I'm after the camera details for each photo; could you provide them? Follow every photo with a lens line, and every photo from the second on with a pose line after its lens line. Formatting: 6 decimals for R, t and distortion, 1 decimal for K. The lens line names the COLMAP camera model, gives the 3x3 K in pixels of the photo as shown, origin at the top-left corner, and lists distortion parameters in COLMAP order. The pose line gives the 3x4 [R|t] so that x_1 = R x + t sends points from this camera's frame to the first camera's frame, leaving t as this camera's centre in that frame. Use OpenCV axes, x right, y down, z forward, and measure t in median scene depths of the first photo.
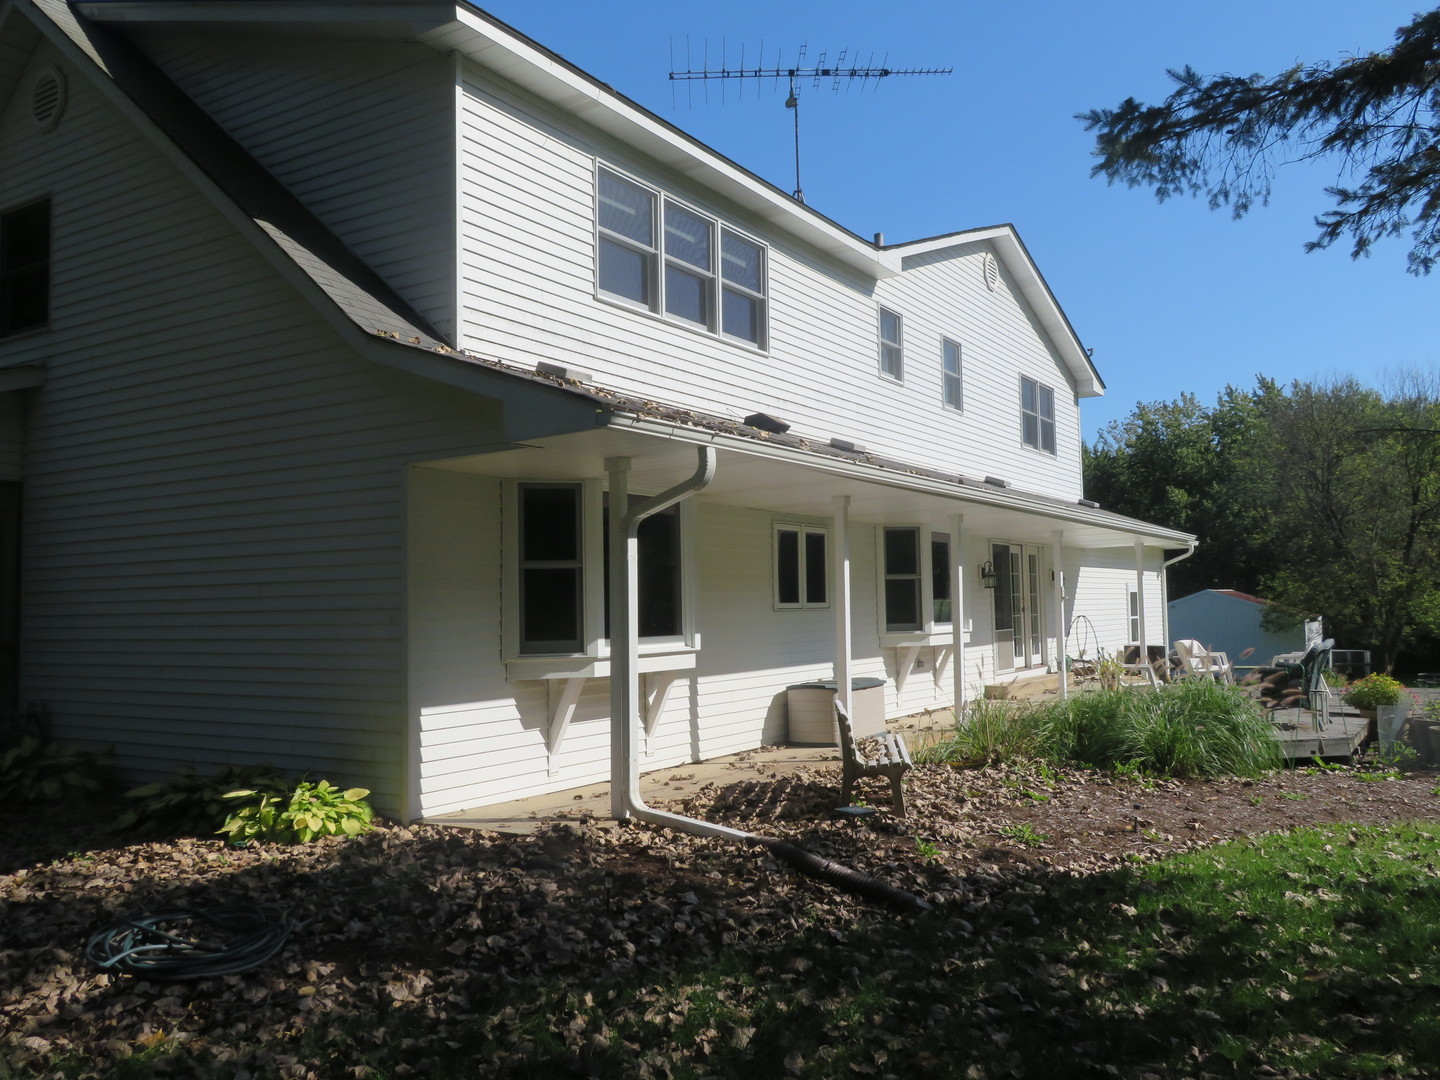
lens RADIAL K [[1180.9, 0, 720.0], [0, 1180.9, 540.0], [0, 0, 1]] dist [-0.007530, 0.002113]
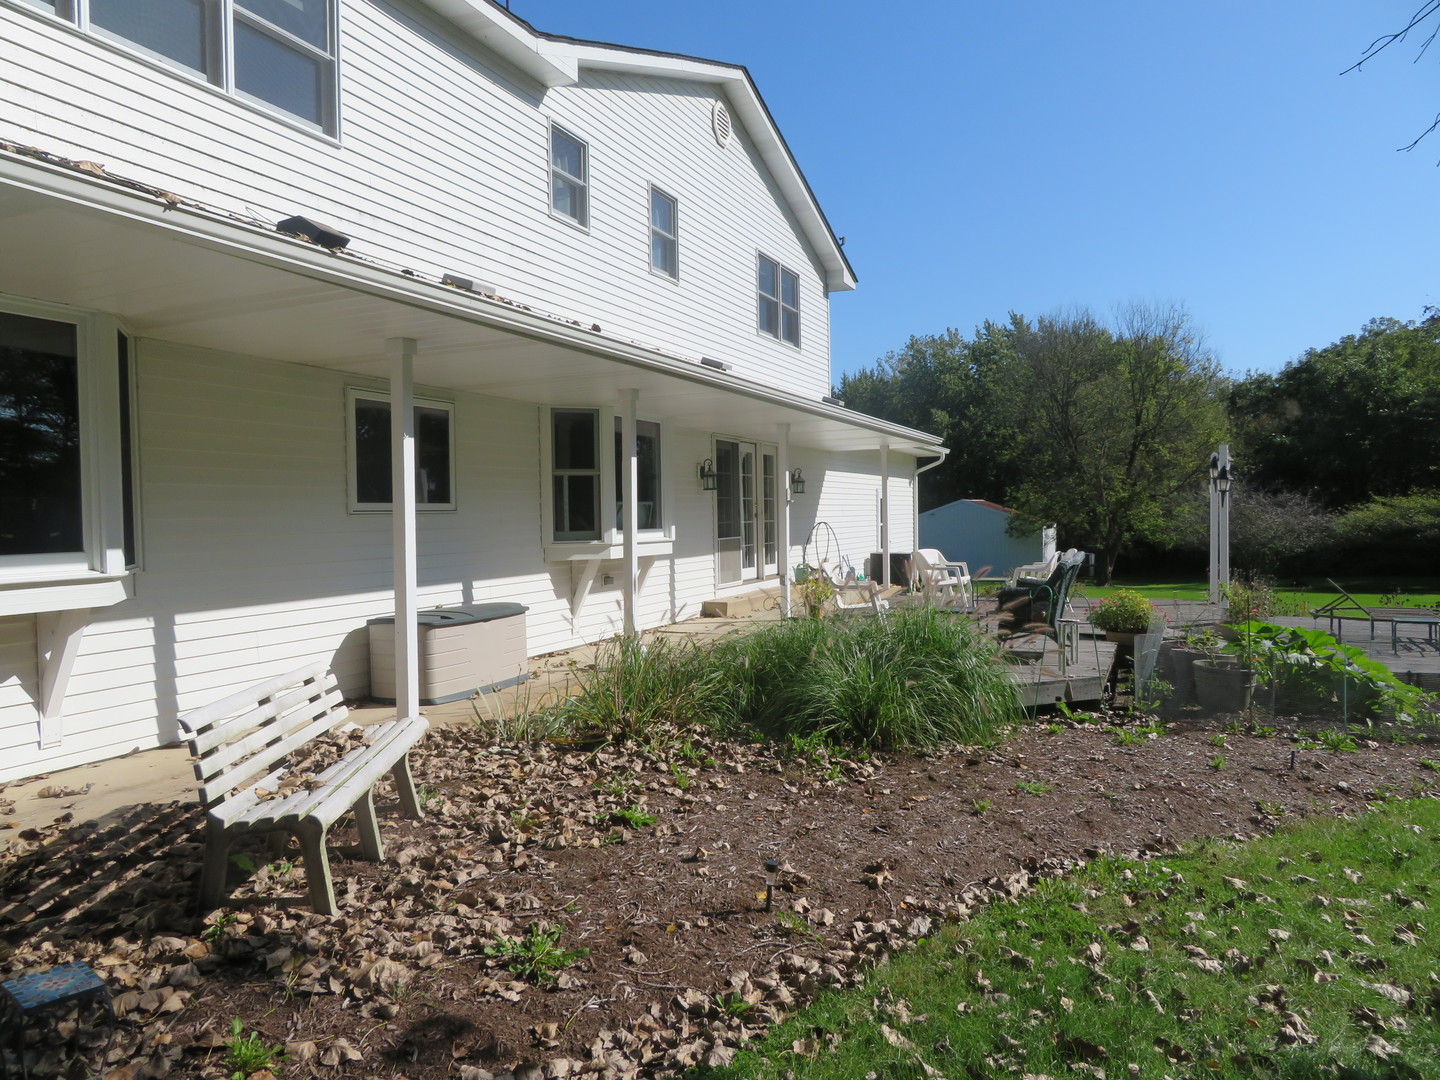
lens RADIAL K [[1032.2, 0, 720.0], [0, 1032.2, 540.0], [0, 0, 1]] dist [-0.022846, -0.000285]
pose [[0.987589, 0.000499, 0.157062, 0.116104], [-0.013339, 0.996649, 0.080706, 0.015830], [-0.156495, -0.081799, 0.984286, 0.247206]]
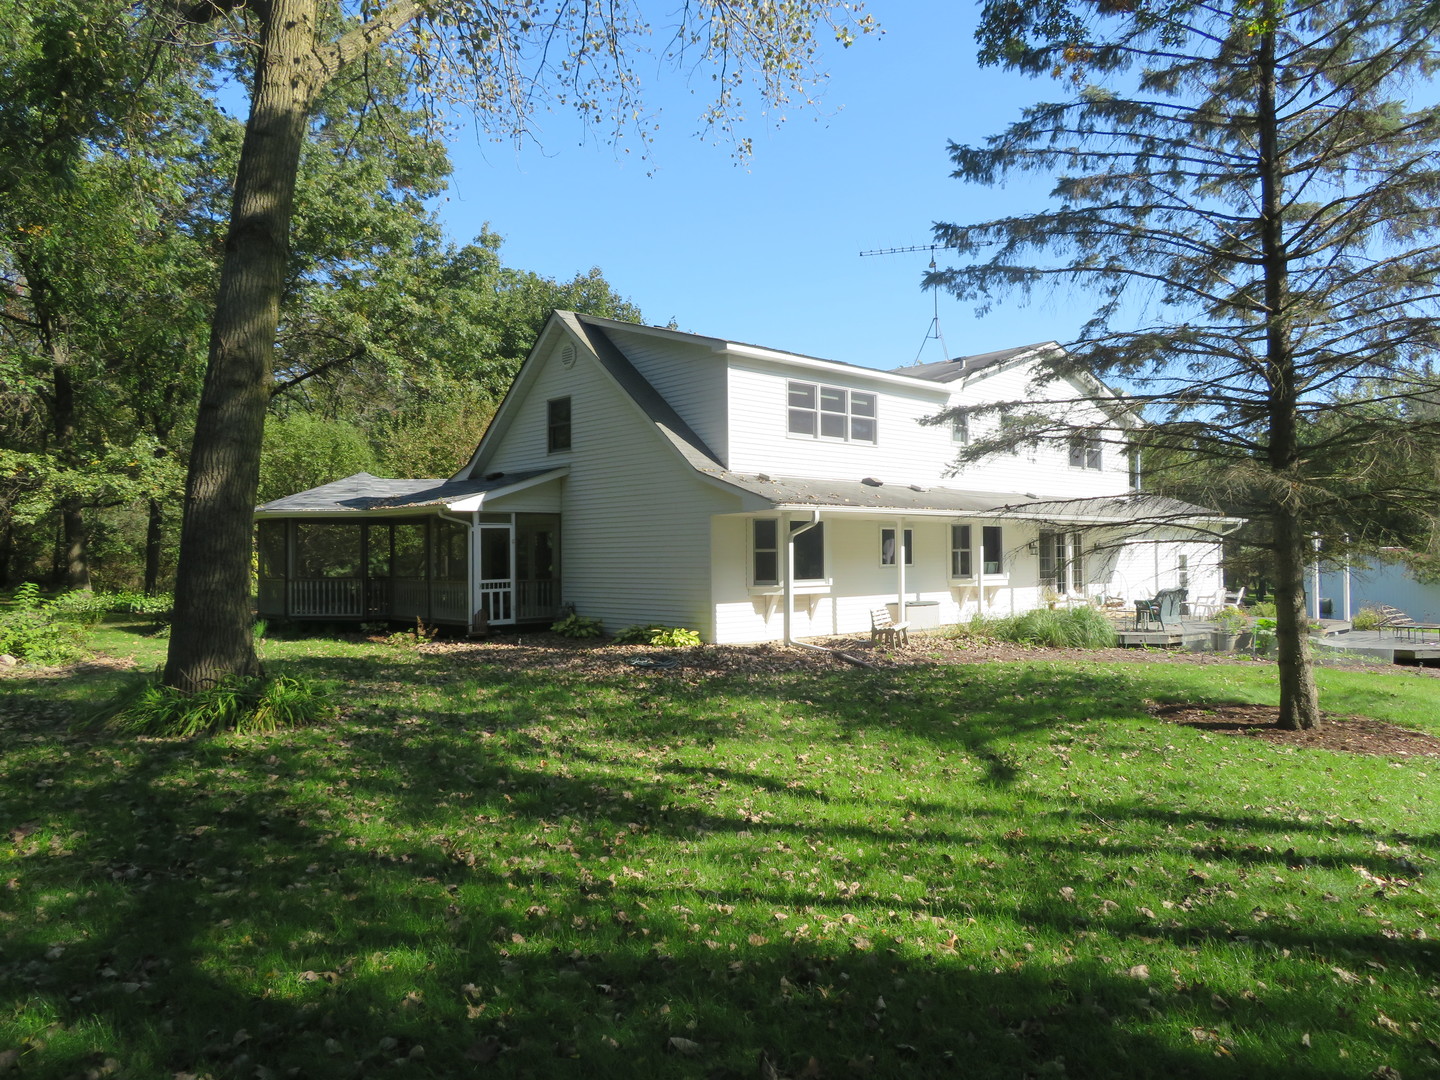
lens RADIAL K [[1032.2, 0, 720.0], [0, 1032.2, 540.0], [0, 0, 1]] dist [-0.022846, -0.000285]
pose [[0.966894, 0.004676, -0.255134, 0.166047], [0.006517, 0.999053, 0.043008, -0.049683], [0.255094, -0.043247, 0.965949, -0.592956]]
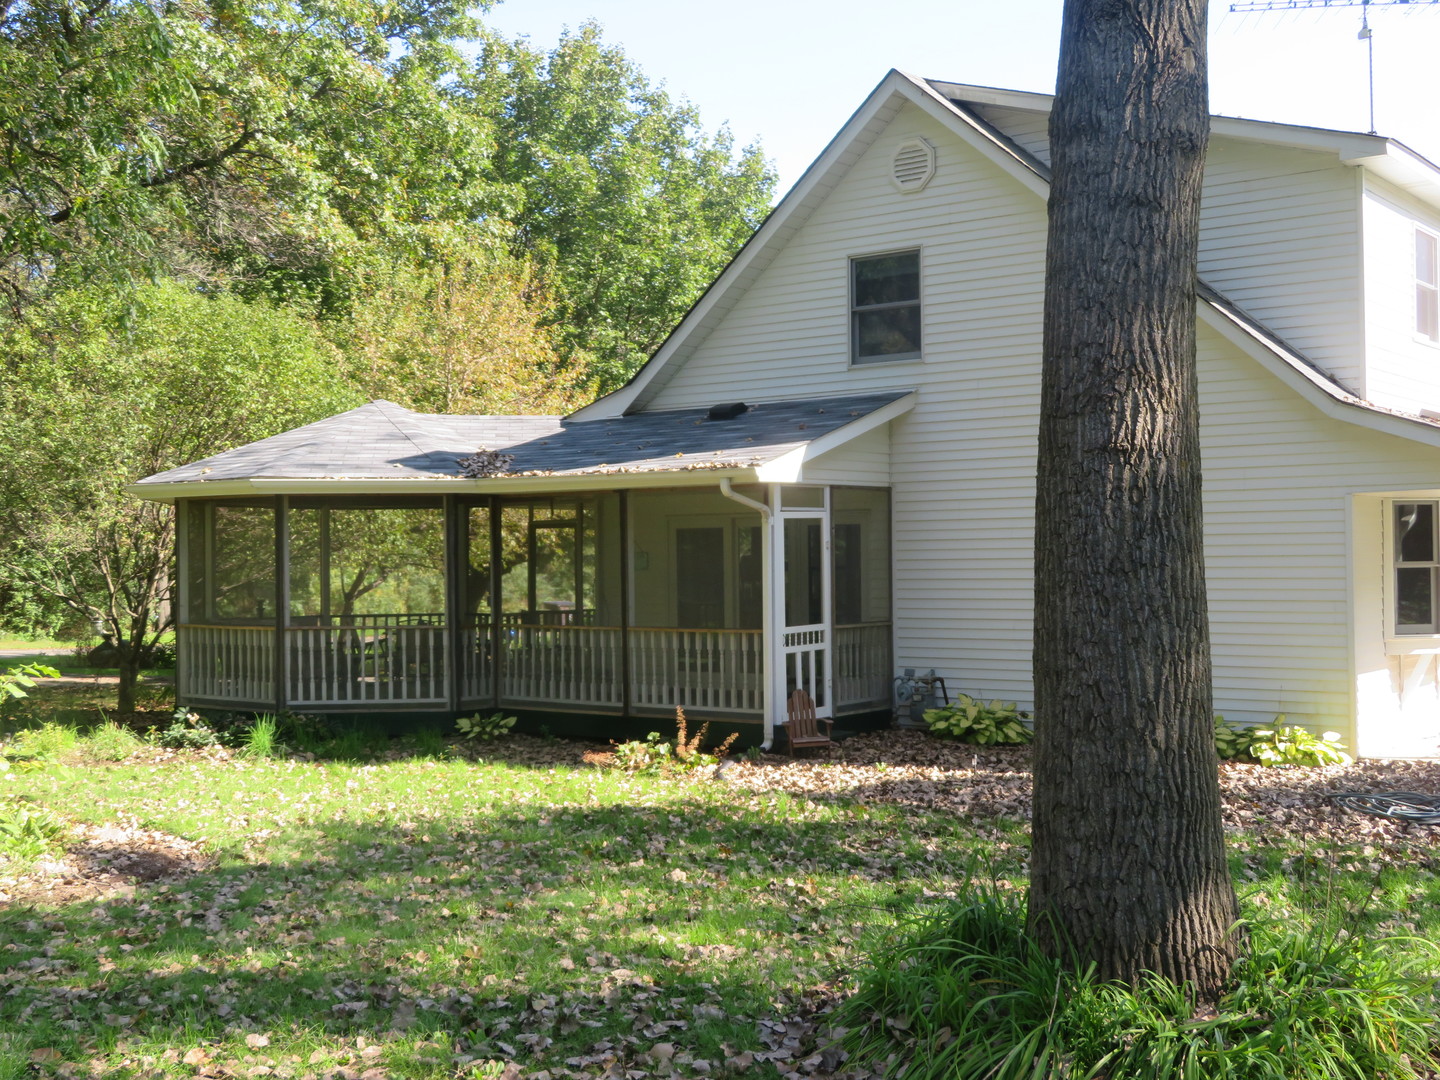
lens RADIAL K [[1716.2, 0, 720.0], [0, 1716.2, 540.0], [0, 0, 1]] dist [-0.004880, -0.001975]
pose [[0.995868, 0.004306, -0.090708, -0.361440], [0.000296, 0.998716, 0.050659, -0.049887], [0.090810, -0.050476, 0.994588, -0.452793]]
